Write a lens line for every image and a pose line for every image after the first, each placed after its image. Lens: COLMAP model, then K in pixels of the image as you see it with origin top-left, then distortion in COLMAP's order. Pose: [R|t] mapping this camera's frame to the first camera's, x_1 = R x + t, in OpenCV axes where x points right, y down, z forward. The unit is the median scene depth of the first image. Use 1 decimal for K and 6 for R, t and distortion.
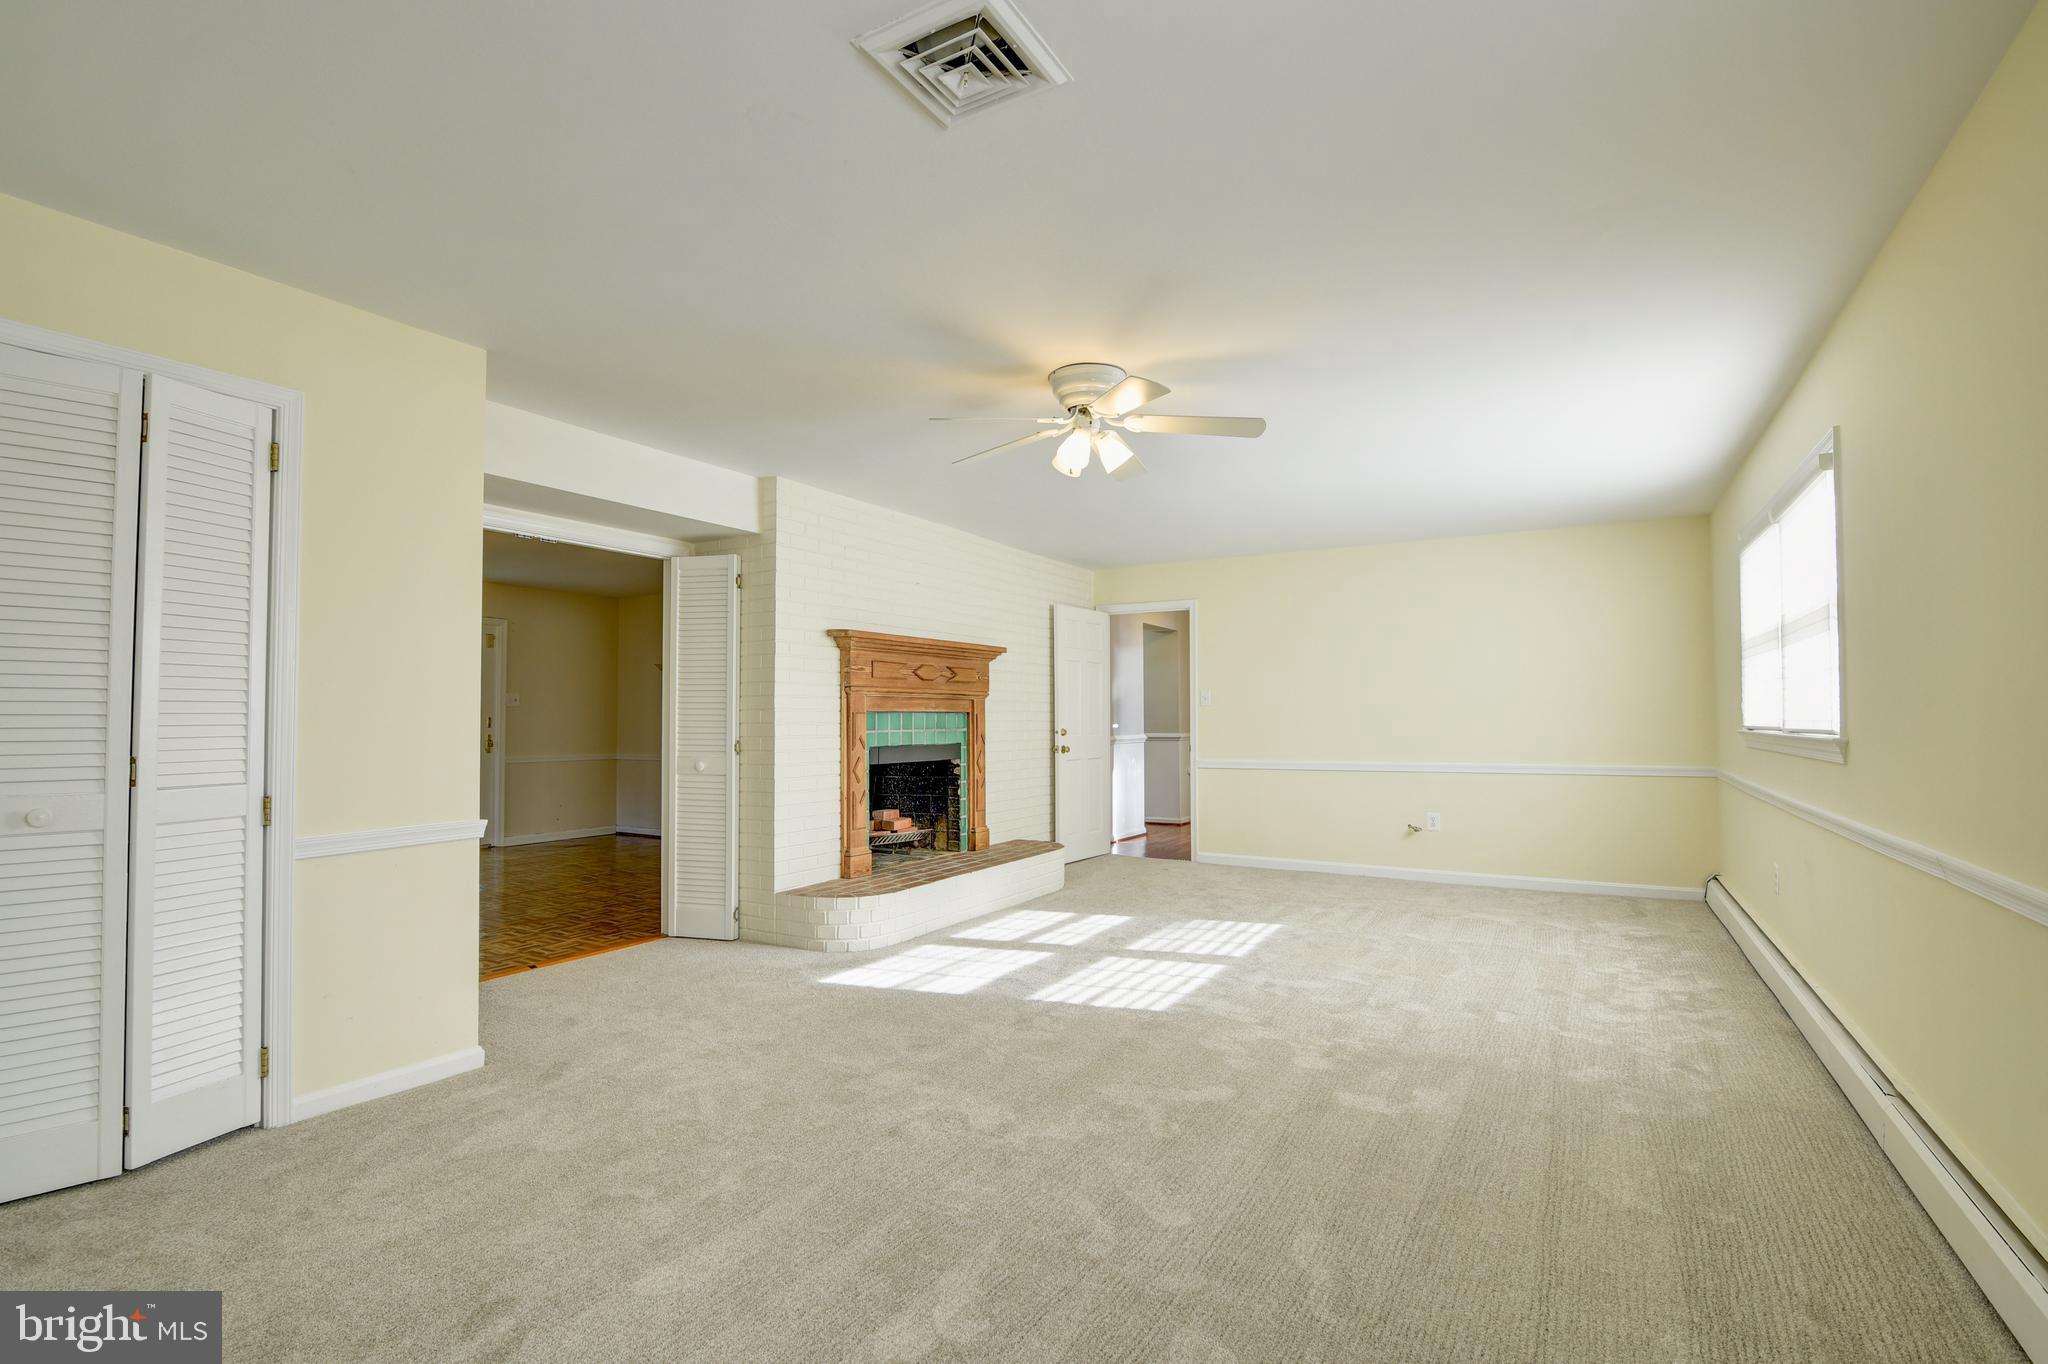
lens RADIAL K [[933.1, 0, 1027.7], [0, 933.1, 692.6], [0, 0, 1]] dist [-0.017604, 0.000863]
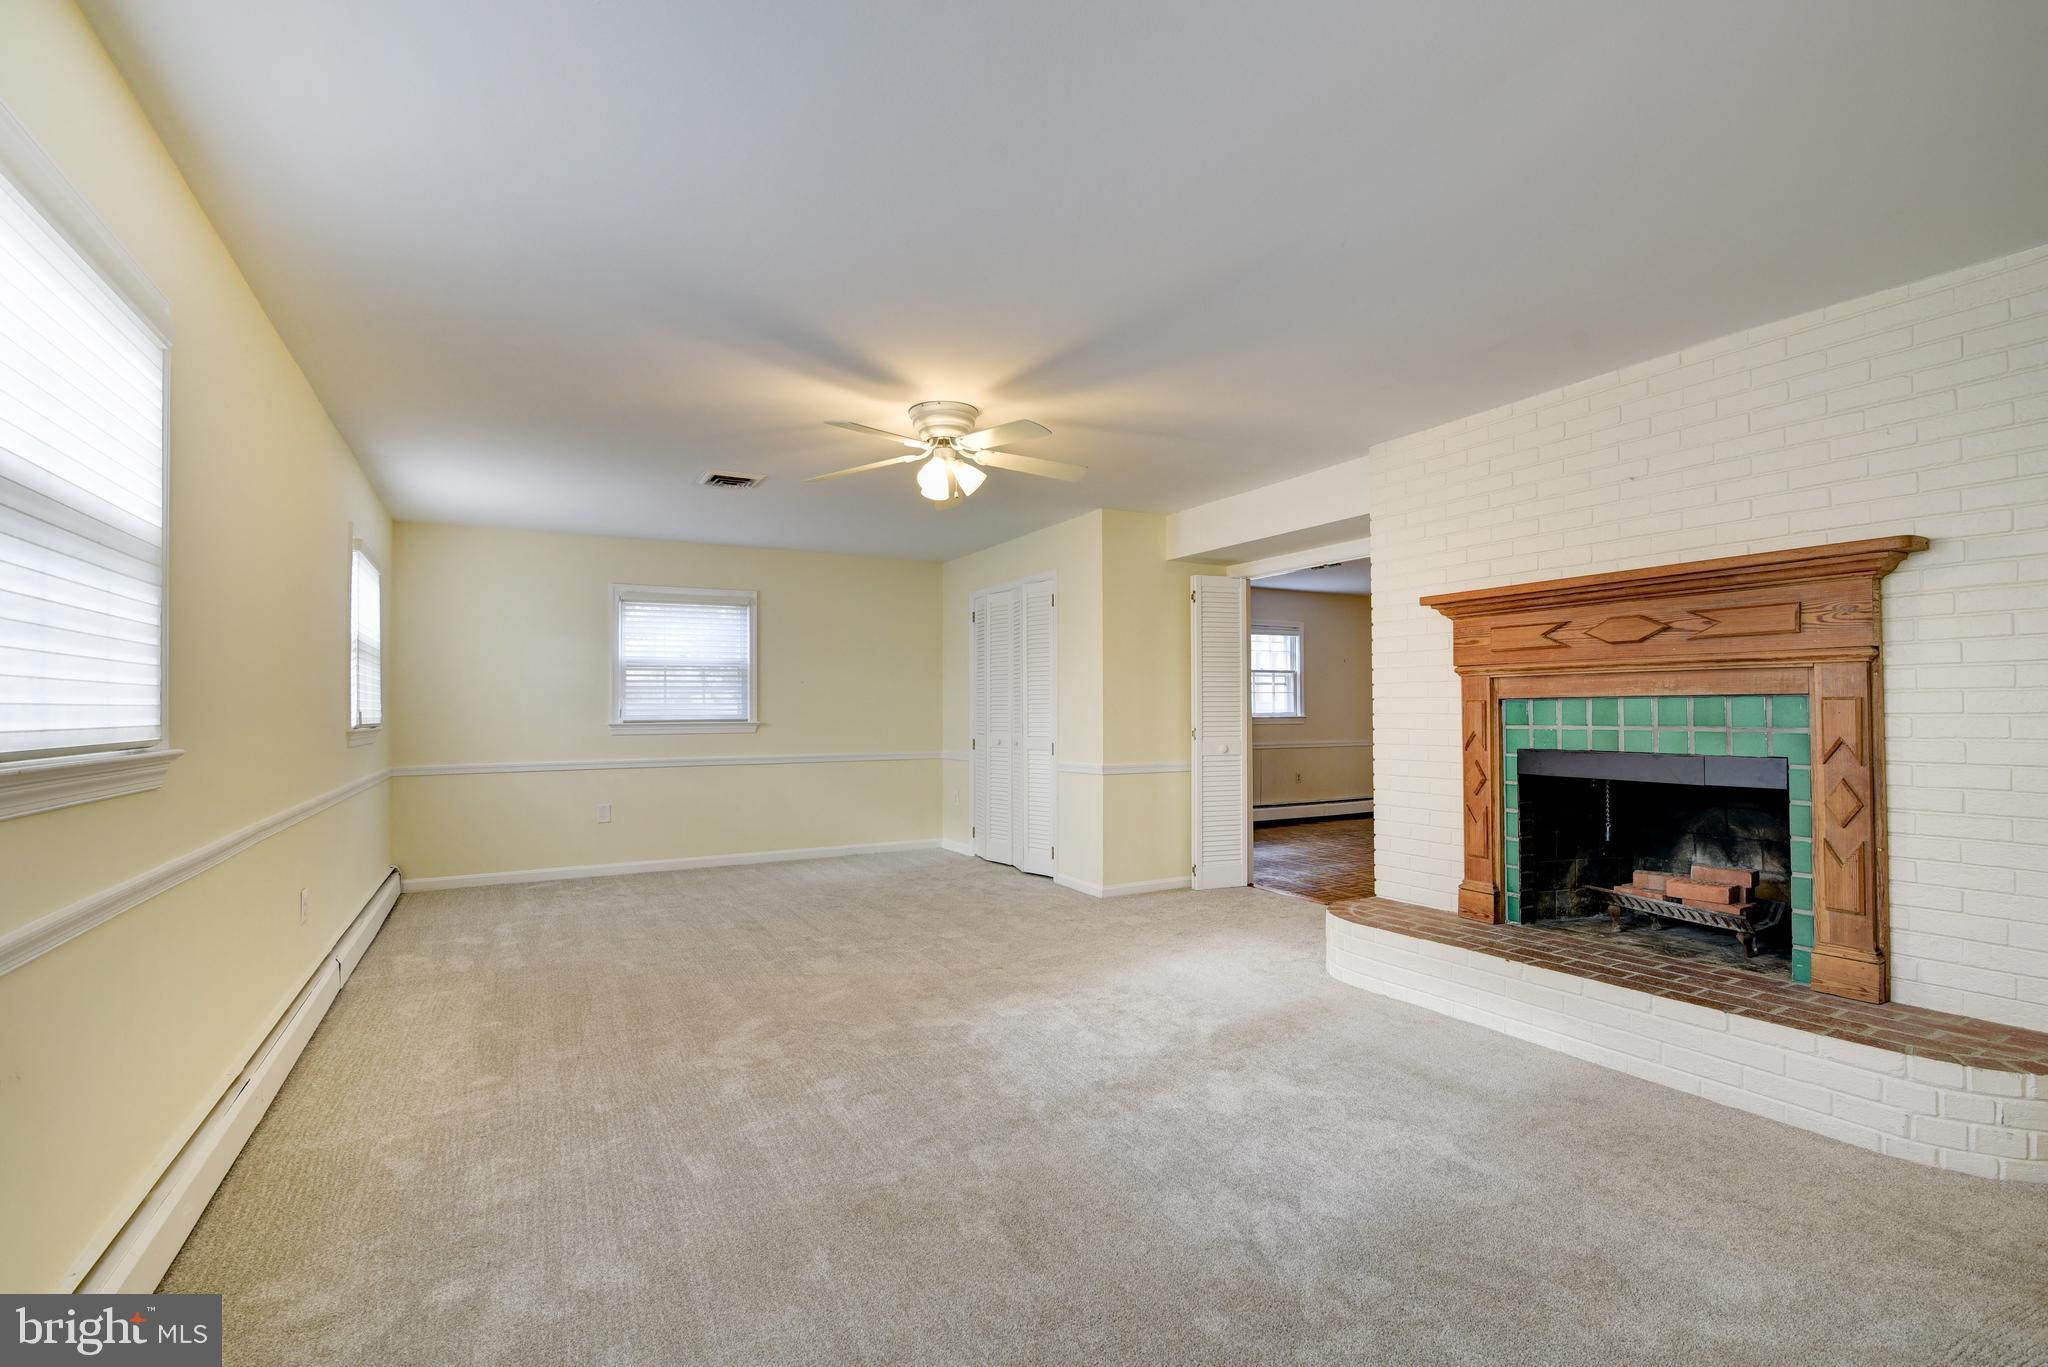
lens RADIAL K [[933.1, 0, 1027.7], [0, 933.1, 694.1], [0, 0, 1]] dist [-0.017604, 0.000863]
pose [[-0.502677, -0.002428, -0.864471, 0.616062], [0.036044, 0.999068, -0.023765, 0.020399], [0.863722, -0.043105, -0.502121, 1.026264]]
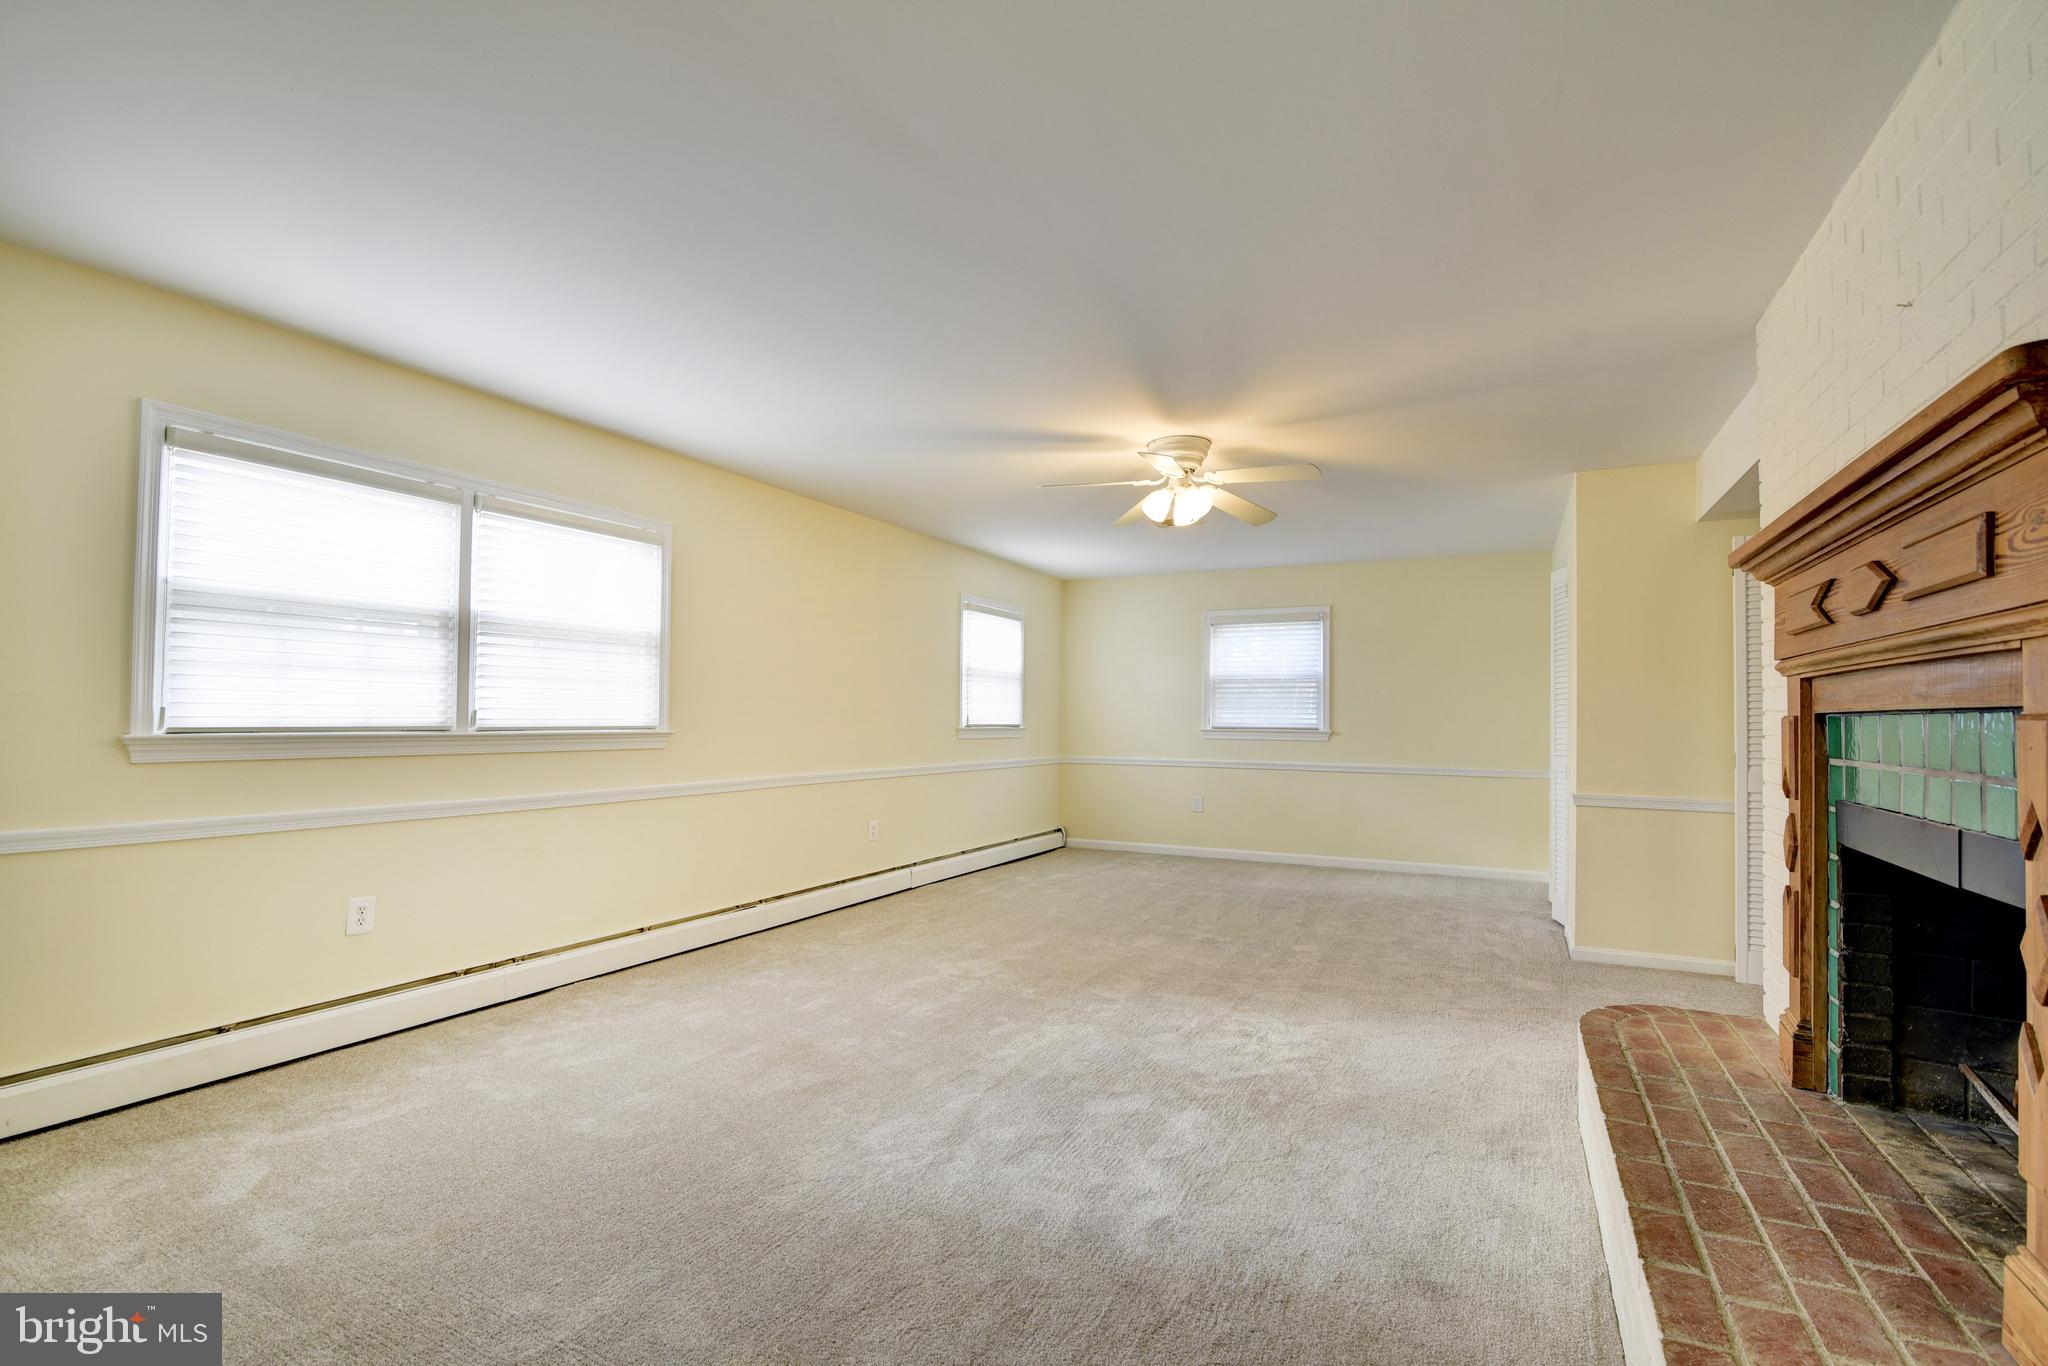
lens RADIAL K [[933.1, 0, 1027.7], [0, 933.1, 693.6], [0, 0, 1]] dist [-0.017604, 0.000863]
pose [[-0.997373, -0.003940, -0.072336, 0.209279], [-0.000060, 0.998564, -0.053563, 0.033404], [0.072443, -0.053418, -0.995941, 1.374992]]
